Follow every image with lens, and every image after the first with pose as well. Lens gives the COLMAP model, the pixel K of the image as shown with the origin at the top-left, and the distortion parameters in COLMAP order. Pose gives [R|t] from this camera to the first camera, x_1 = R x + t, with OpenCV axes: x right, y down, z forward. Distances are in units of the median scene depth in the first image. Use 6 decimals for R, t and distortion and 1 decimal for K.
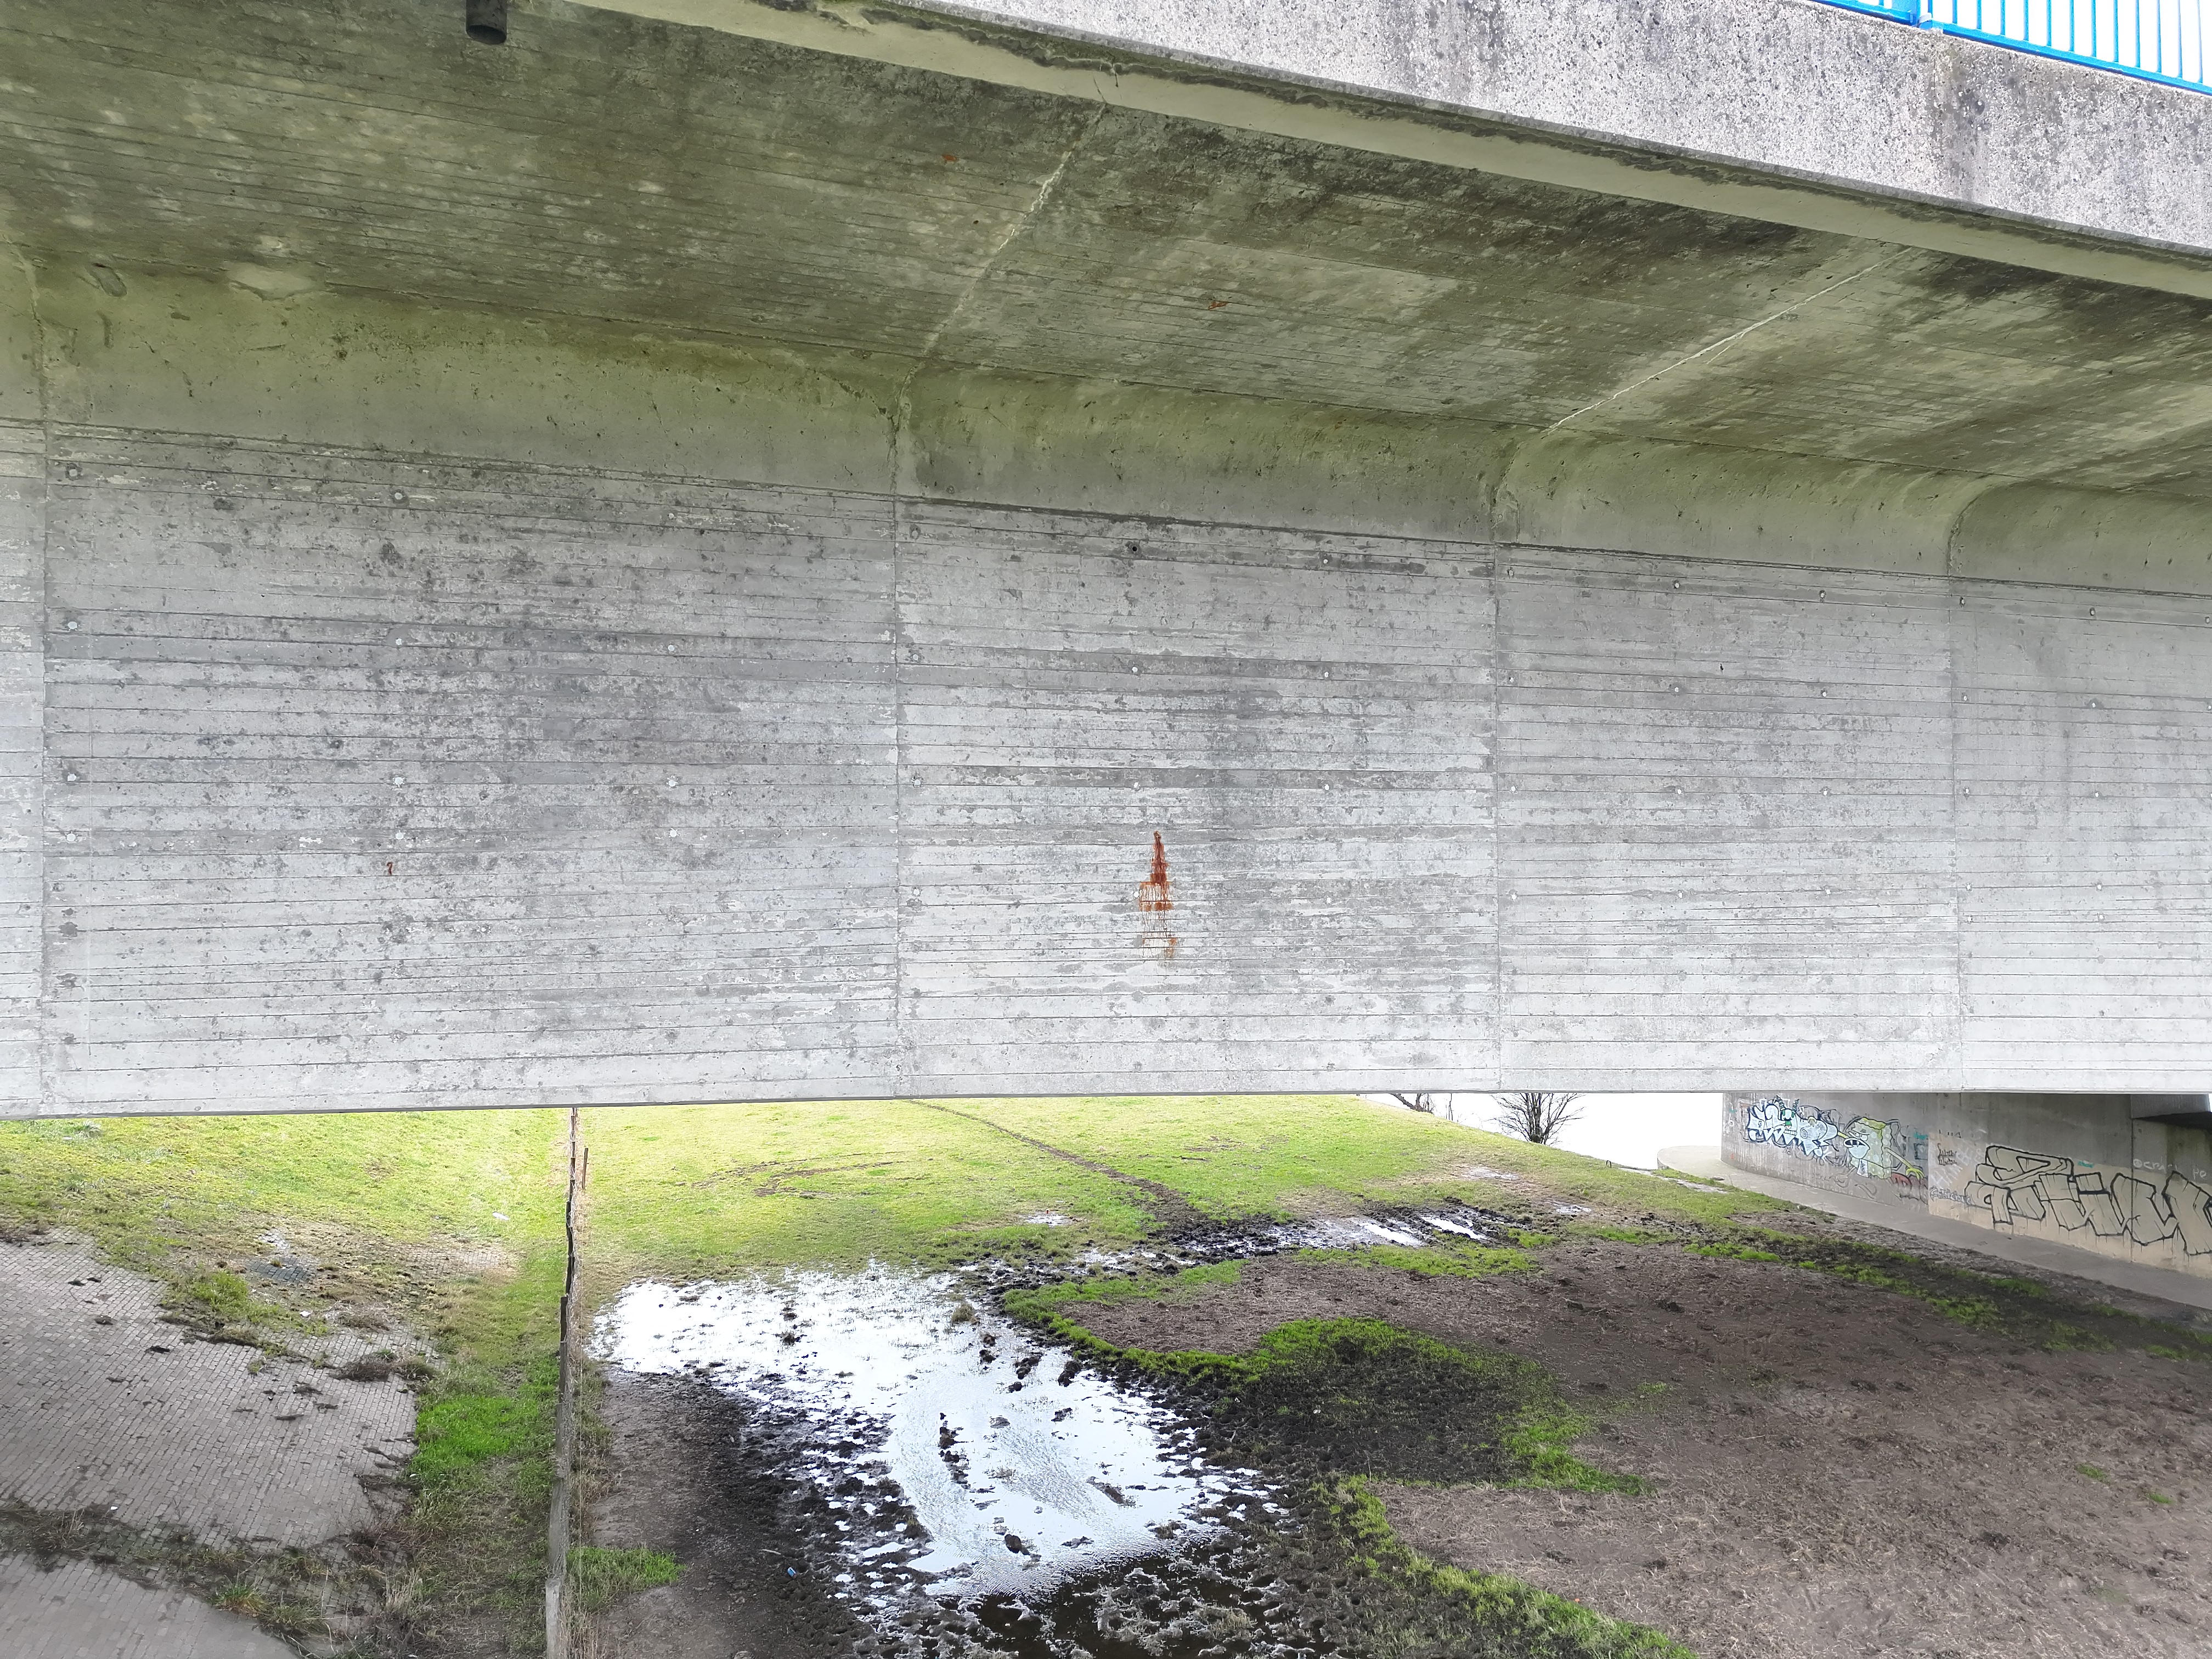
lens RADIAL K [[1534.8, 0, 1091.4], [0, 1534.8, 827.4], [0, 0, 1]] dist [0.106651, -0.103923]
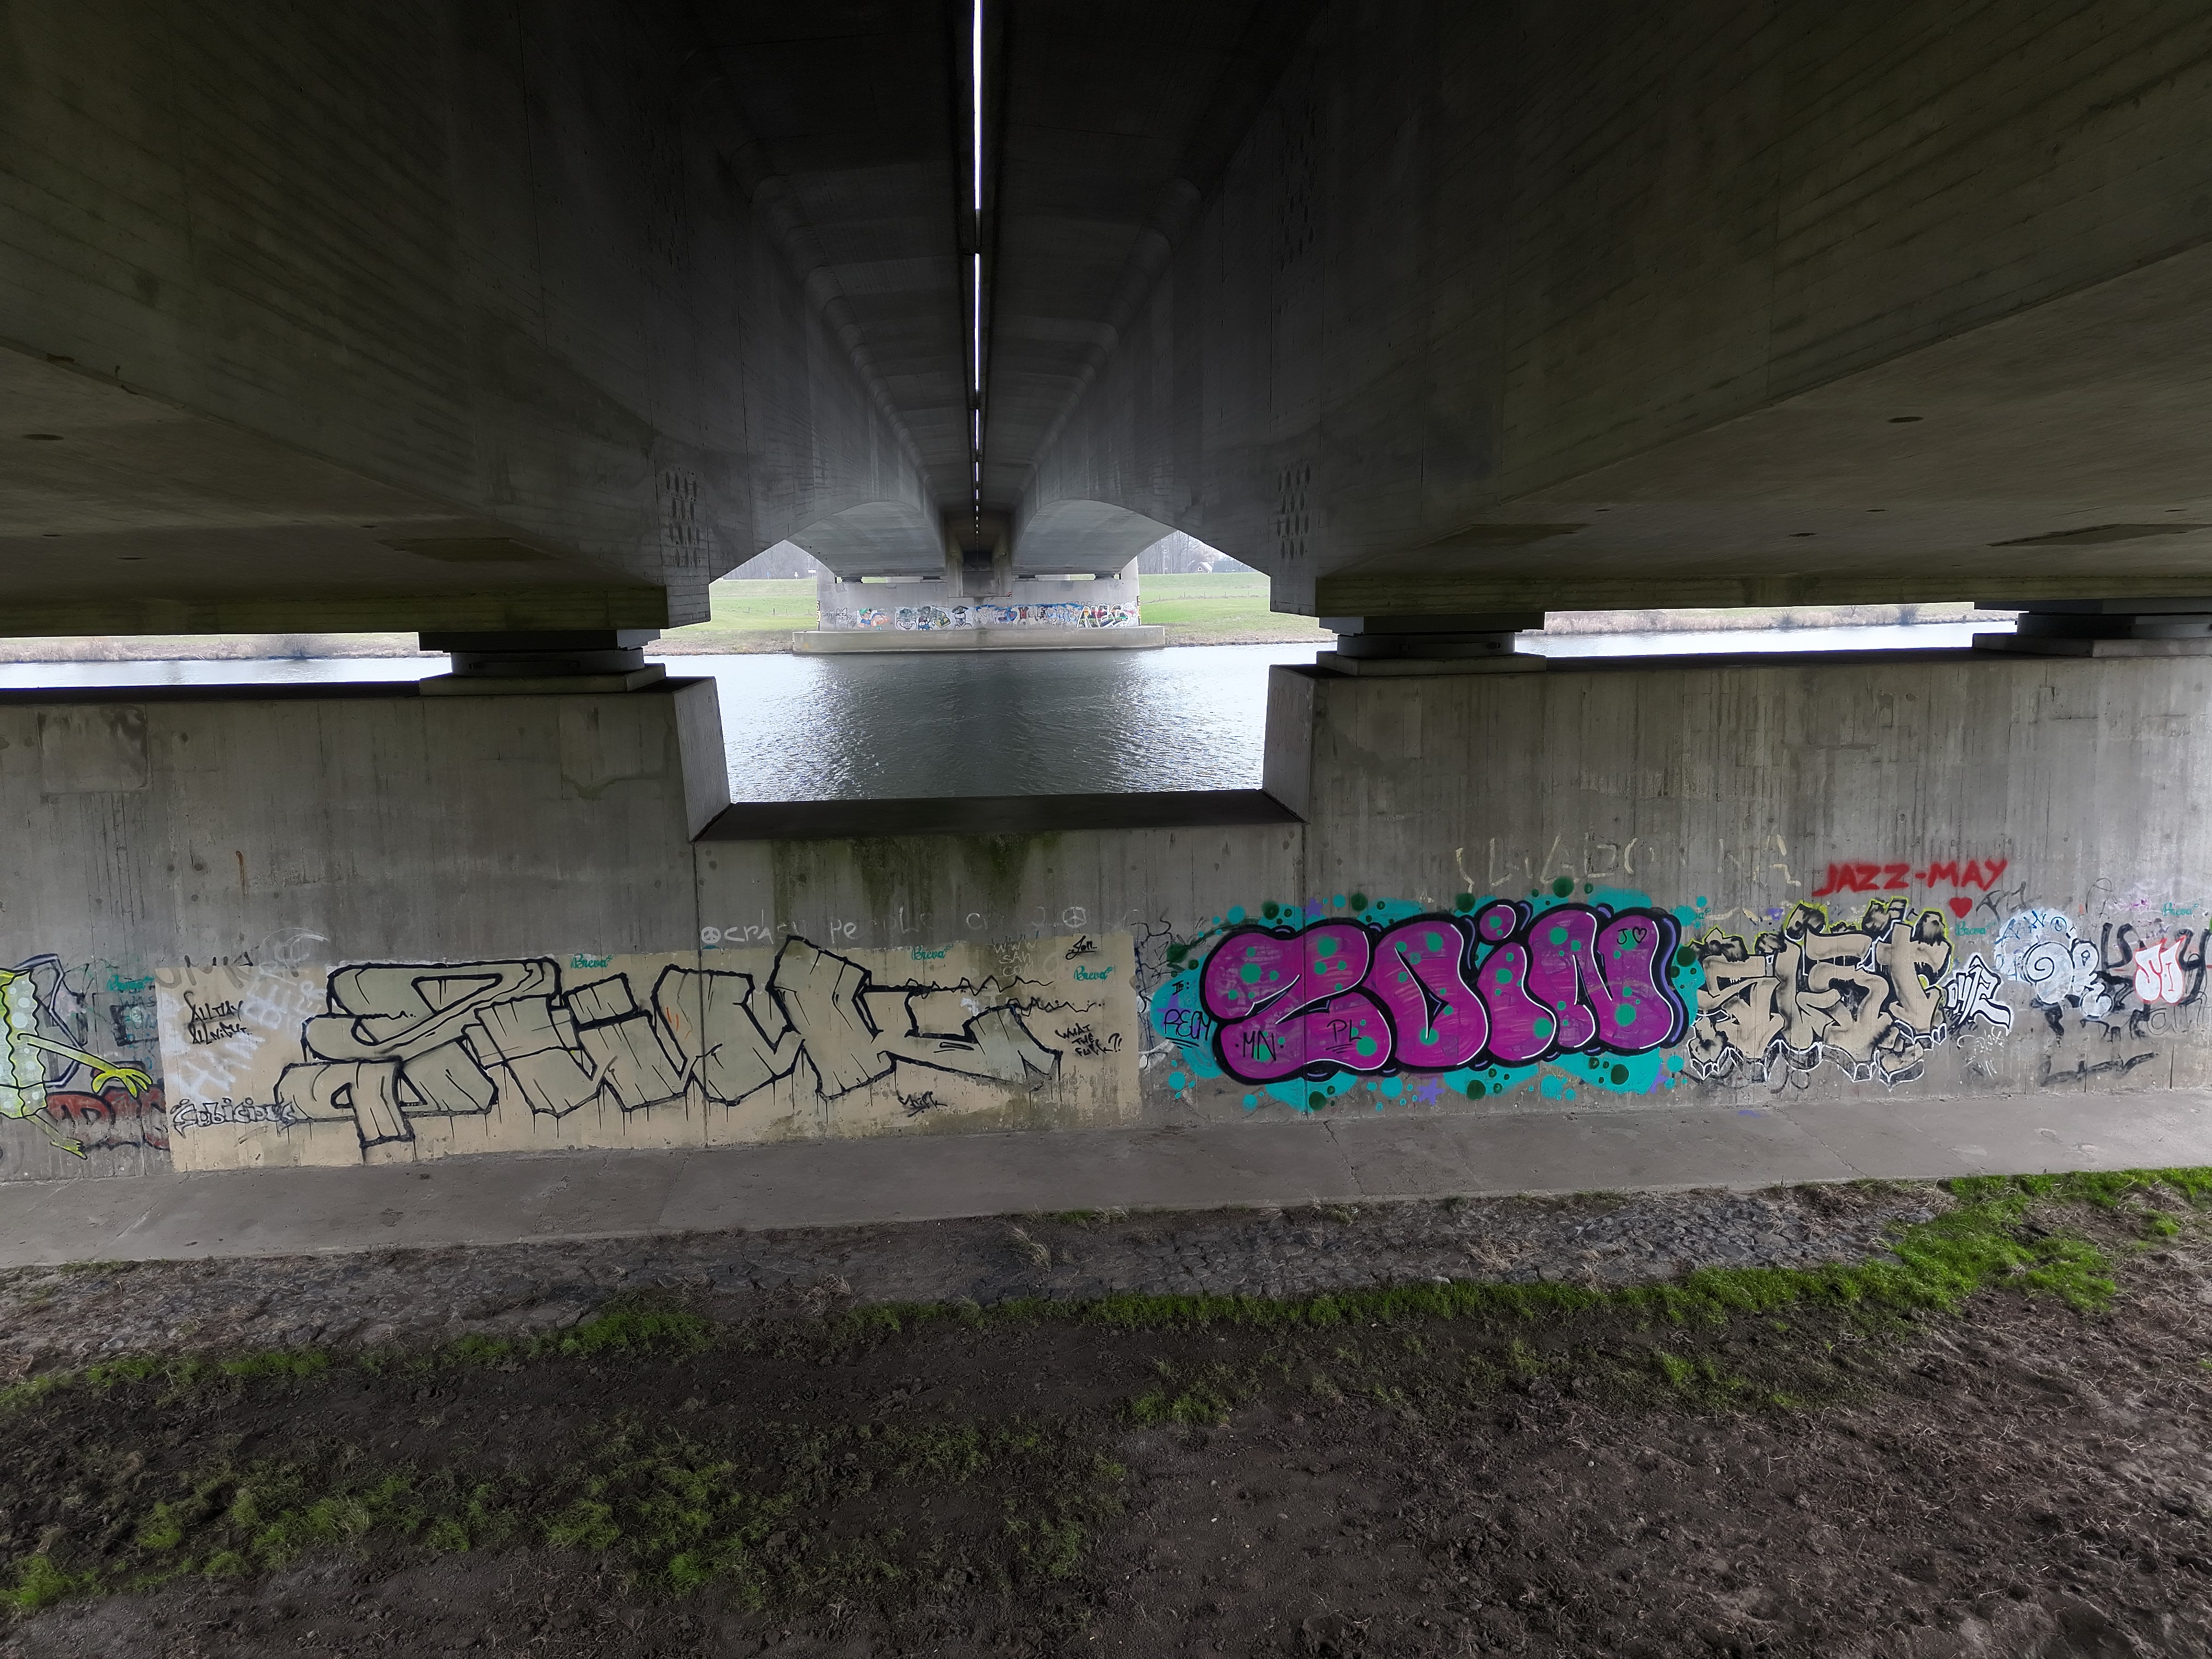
lens RADIAL K [[1535.0, 0, 1094.0], [0, 1535.0, 825.2], [0, 0, 1]] dist [0.089064, -0.081131]
pose [[0.295206, -0.155069, 0.942766, 1.204750], [-0.013349, 0.985975, 0.166356, 0.455291], [-0.955340, -0.061694, 0.288995, 3.305604]]
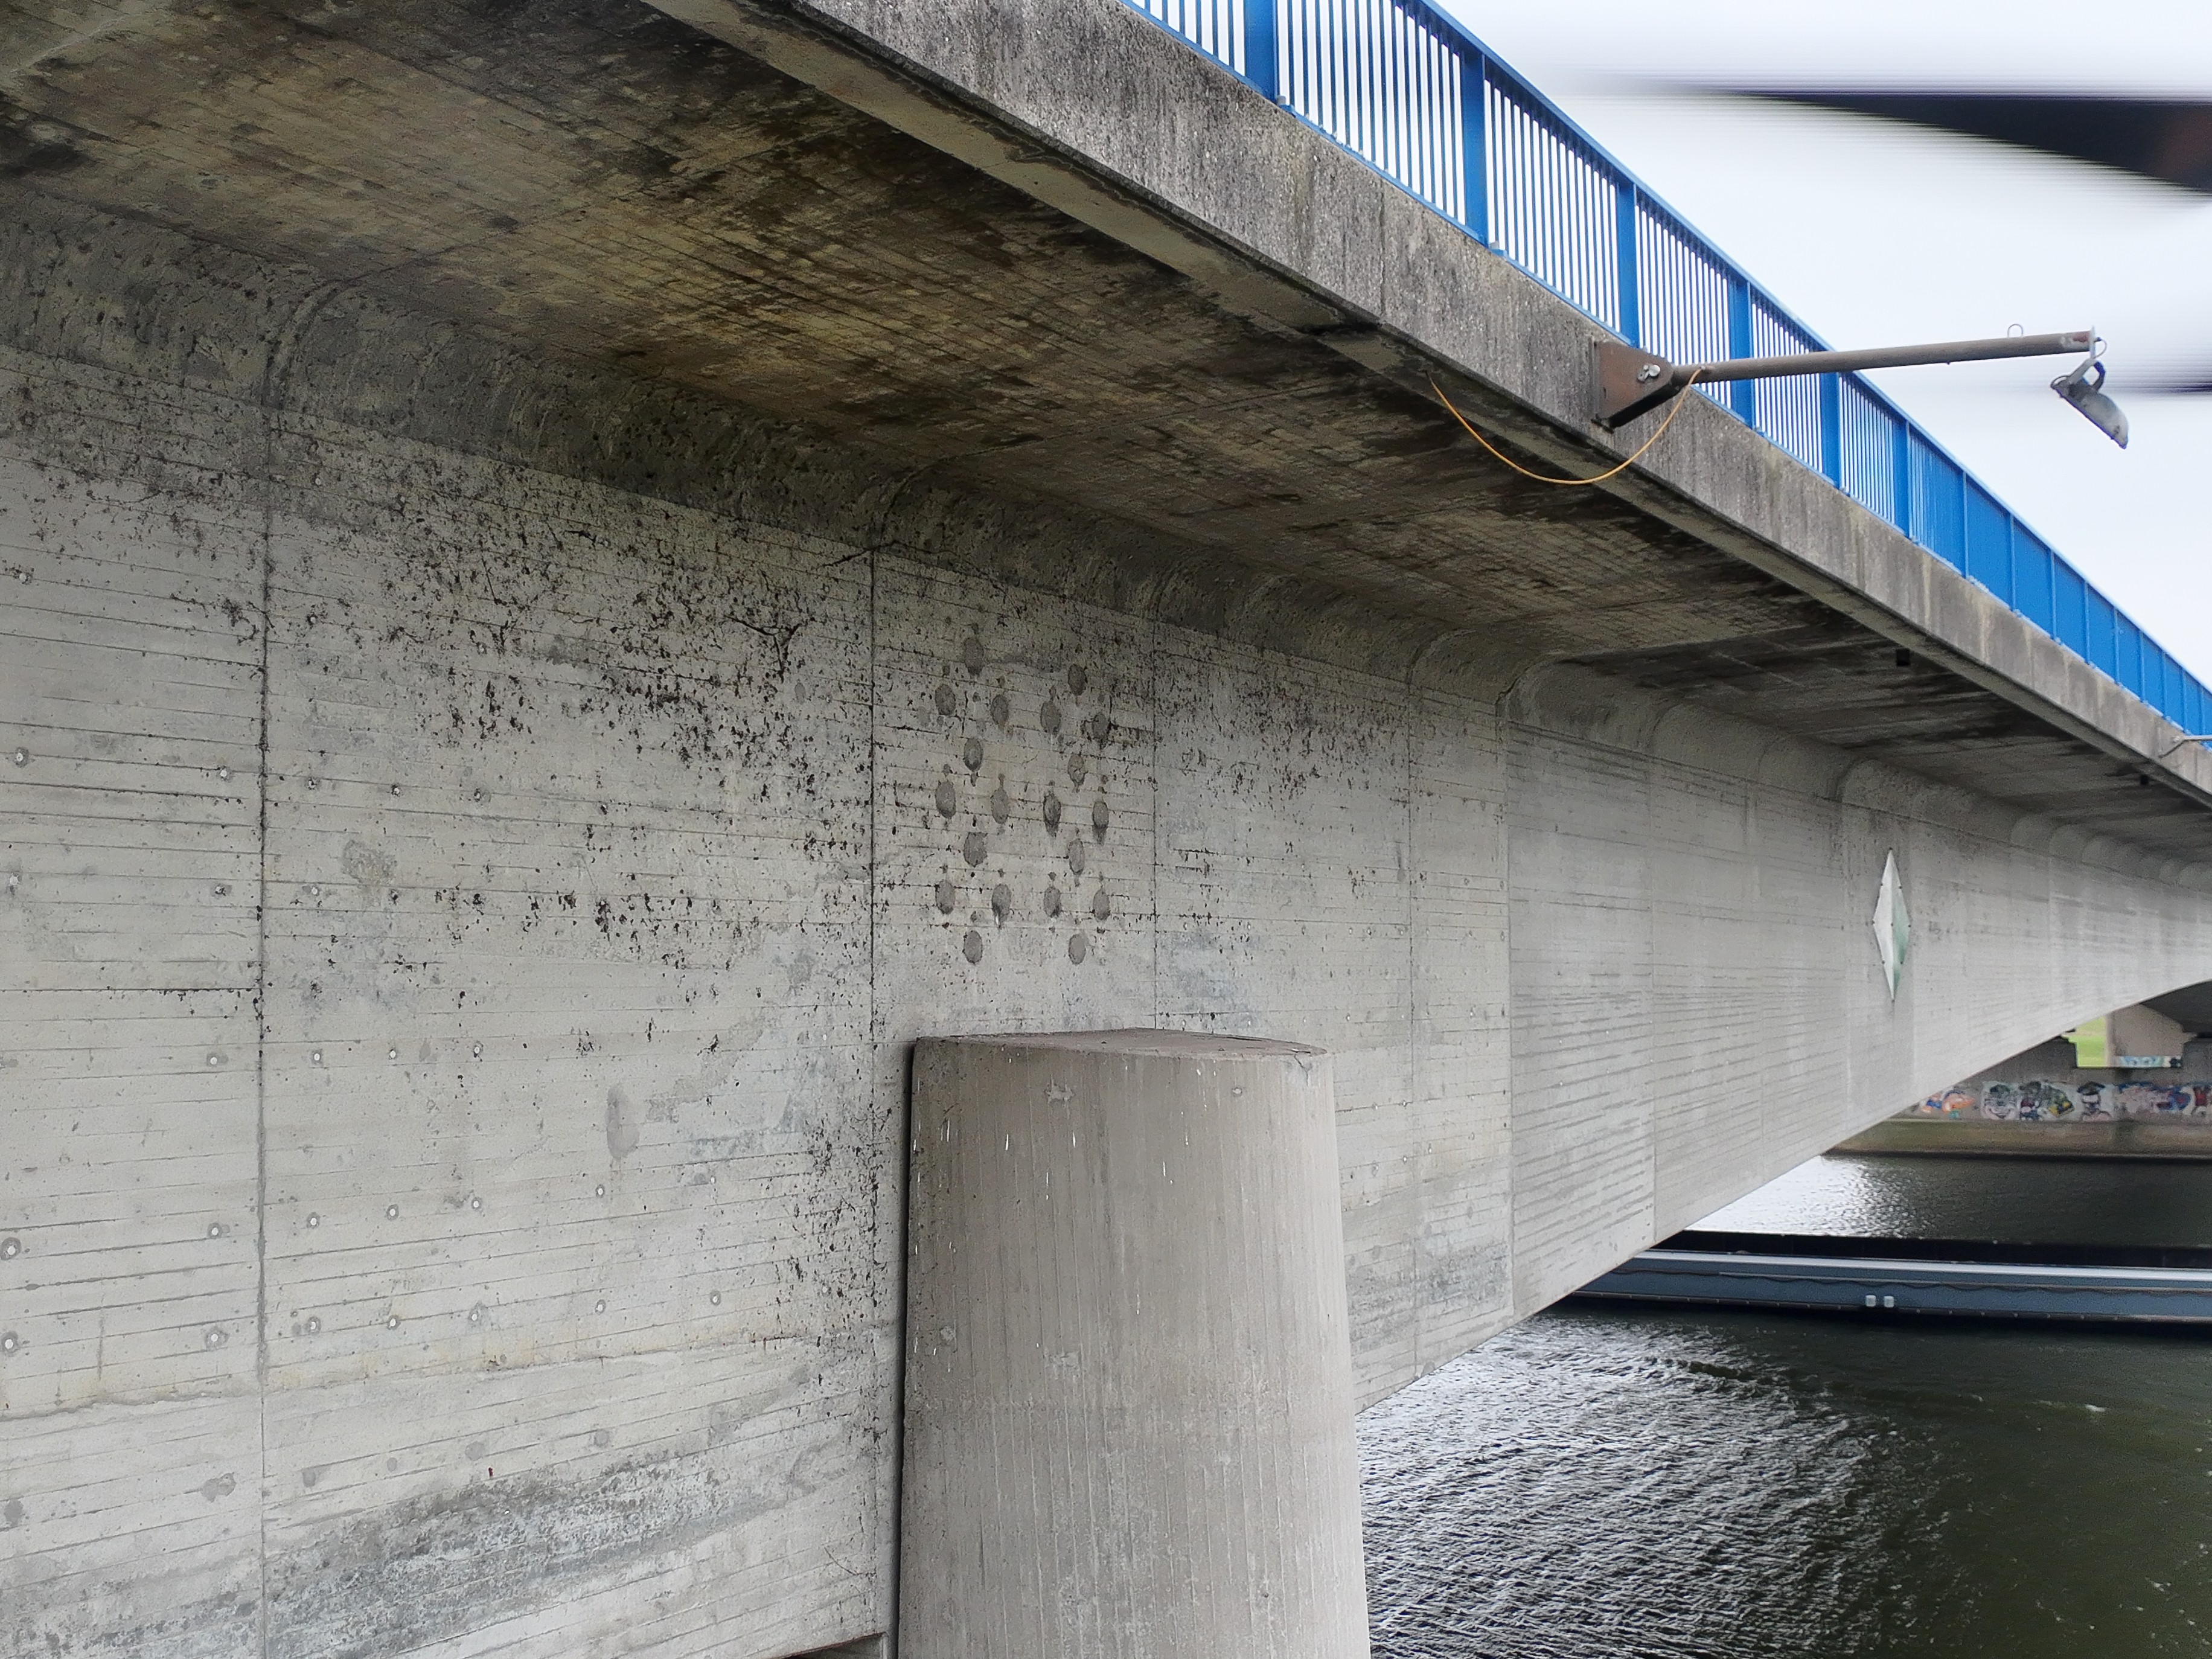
lens RADIAL K [[2356.7, 0, 1126.3], [0, 2356.7, 847.0], [0, 0, 1]] dist [-0.097477, -0.017993]
pose [[0.797292, 0.038495, 0.602365, 2.906150], [-0.018272, 0.999046, -0.039661, 0.034214], [-0.603317, 0.020615, 0.797235, 1.163358]]
